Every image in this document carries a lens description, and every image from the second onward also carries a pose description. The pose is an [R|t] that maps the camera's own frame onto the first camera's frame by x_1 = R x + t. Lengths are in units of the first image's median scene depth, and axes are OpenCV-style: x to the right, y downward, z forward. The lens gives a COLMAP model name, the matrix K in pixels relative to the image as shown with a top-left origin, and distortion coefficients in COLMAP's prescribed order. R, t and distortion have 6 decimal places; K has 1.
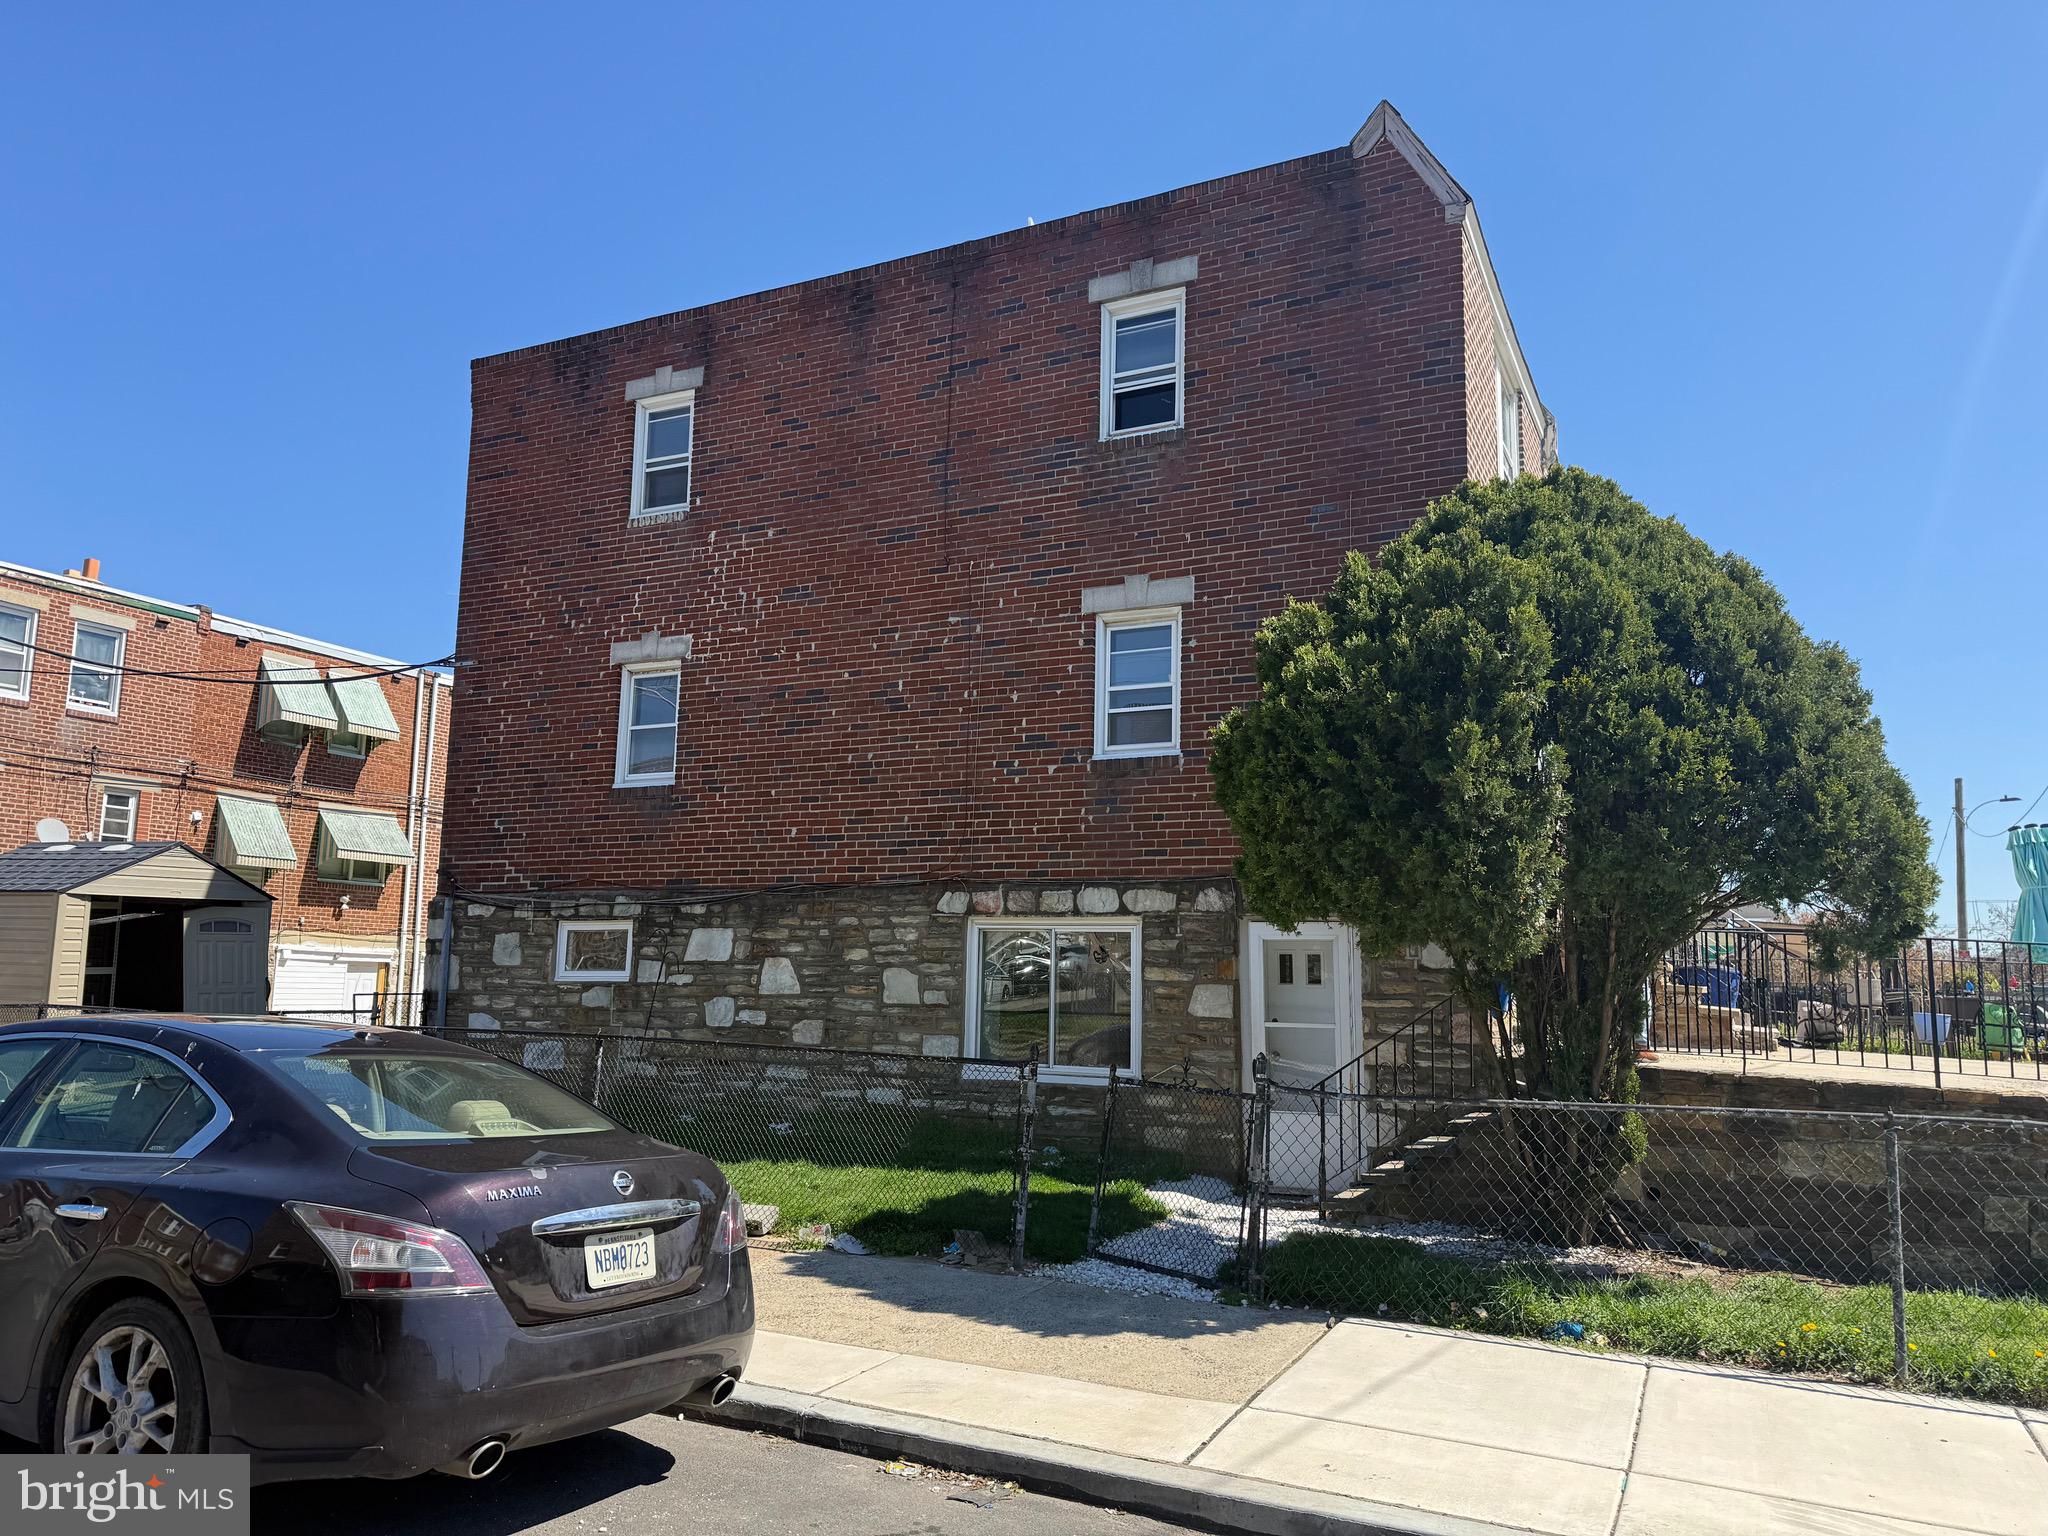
lens RADIAL K [[1444.7, 0, 1021.3], [0, 1444.7, 767.4], [0, 0, 1]] dist [0.124275, -0.204910]
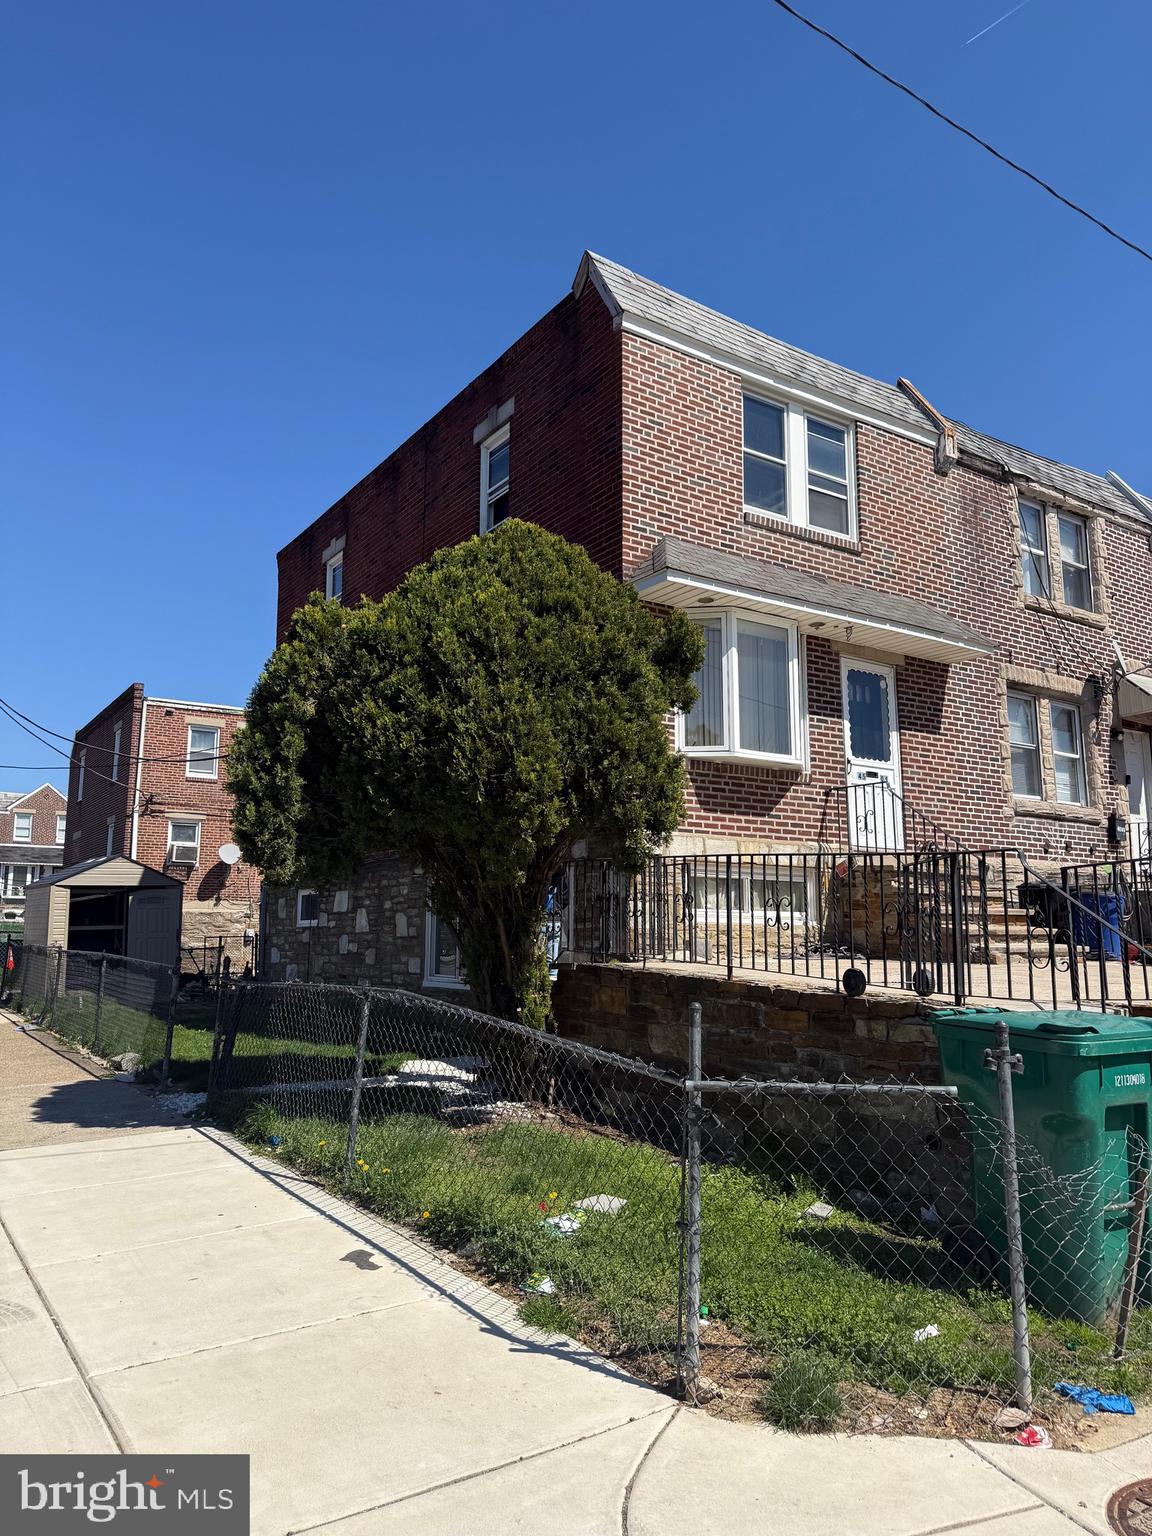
lens RADIAL K [[1051.6, 0, 566.2], [0, 1051.6, 775.0], [0, 0, 1]] dist [0.159449, -0.283977]
pose [[0.879861, -0.087527, -0.467101, 0.555504], [0.084063, 0.996059, -0.028300, 0.039481], [0.467737, -0.014366, 0.883751, 0.107383]]
